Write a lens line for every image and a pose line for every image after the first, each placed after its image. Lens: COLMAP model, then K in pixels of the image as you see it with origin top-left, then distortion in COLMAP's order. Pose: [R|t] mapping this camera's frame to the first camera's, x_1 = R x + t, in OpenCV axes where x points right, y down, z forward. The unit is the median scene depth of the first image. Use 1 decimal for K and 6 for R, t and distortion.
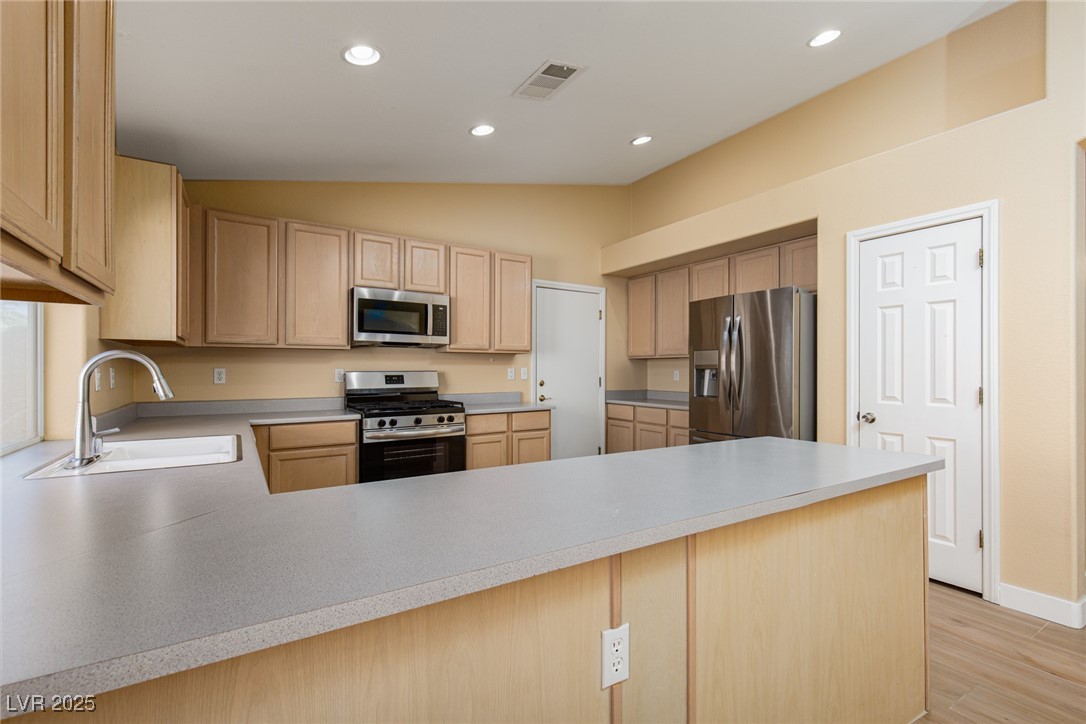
lens RADIAL K [[494.3, 0, 543.2], [0, 494.3, 366.2], [0, 0, 1]] dist [0.008852, -0.001406]
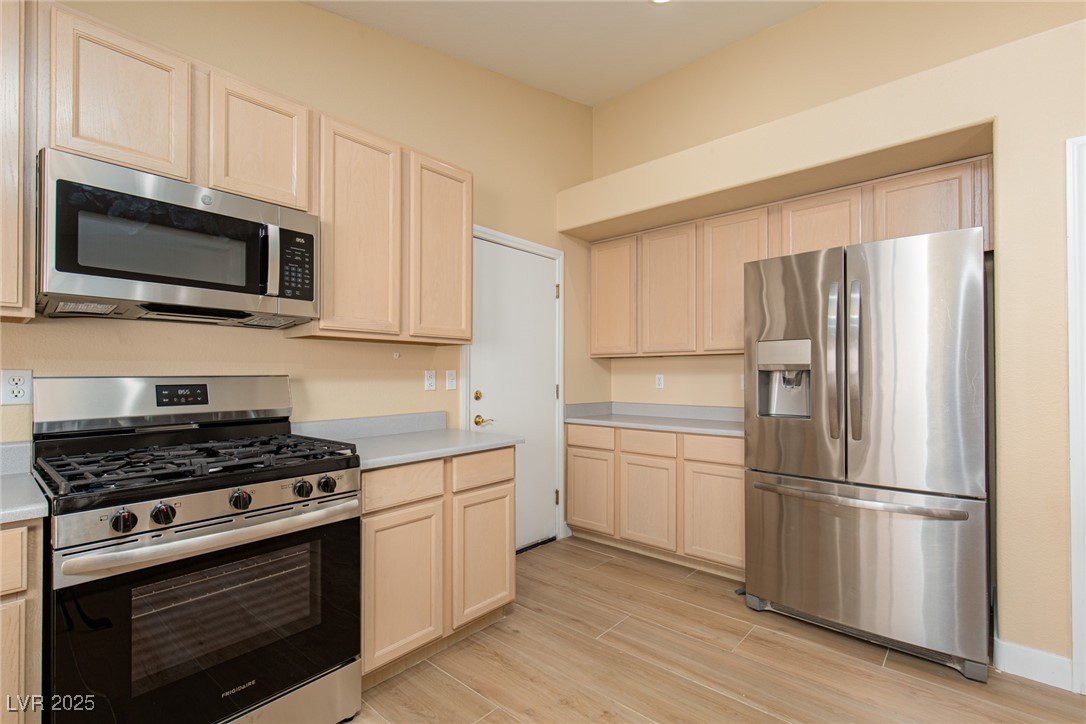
lens RADIAL K [[494.3, 0, 550.6], [0, 494.3, 369.7], [0, 0, 1]] dist [0.008852, -0.001406]
pose [[0.956767, 0.001516, 0.290852, -0.115915], [-0.000871, 0.999997, -0.002347, 0.005059], [-0.290854, 0.001992, 0.956765, 0.484137]]
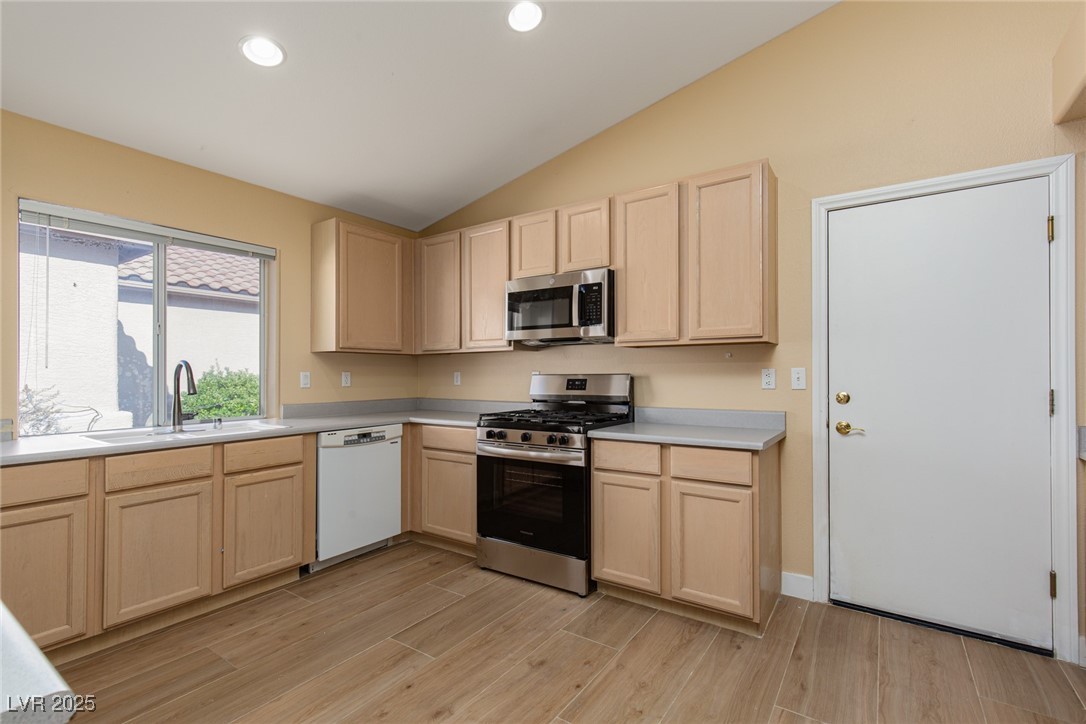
lens RADIAL K [[494.3, 0, 538.2], [0, 494.3, 365.9], [0, 0, 1]] dist [0.008852, -0.001406]
pose [[0.383717, -0.016559, -0.923302, 0.425599], [0.009302, 0.999858, -0.014067, 0.007291], [0.923404, -0.003191, 0.383816, 0.637453]]
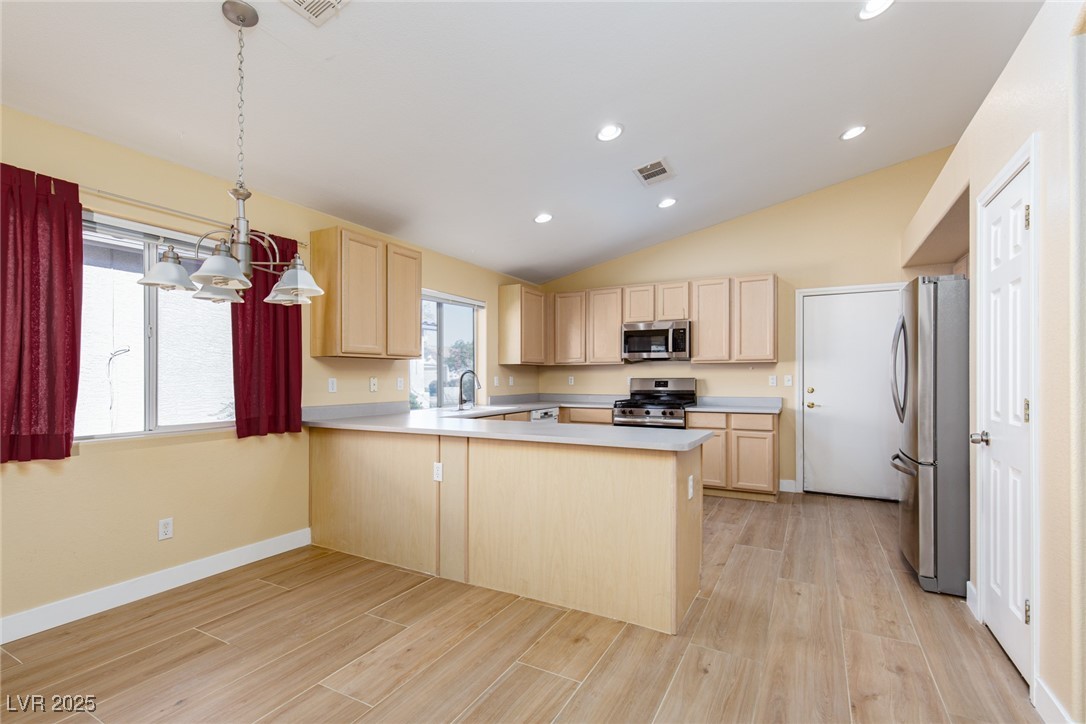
lens RADIAL K [[494.3, 0, 541.7], [0, 494.3, 370.9], [0, 0, 1]] dist [0.008852, -0.001406]
pose [[0.481602, -0.014071, -0.876277, 0.768780], [0.006479, 0.999901, -0.012496, 0.004480], [0.876366, 0.000341, 0.481646, 0.029556]]
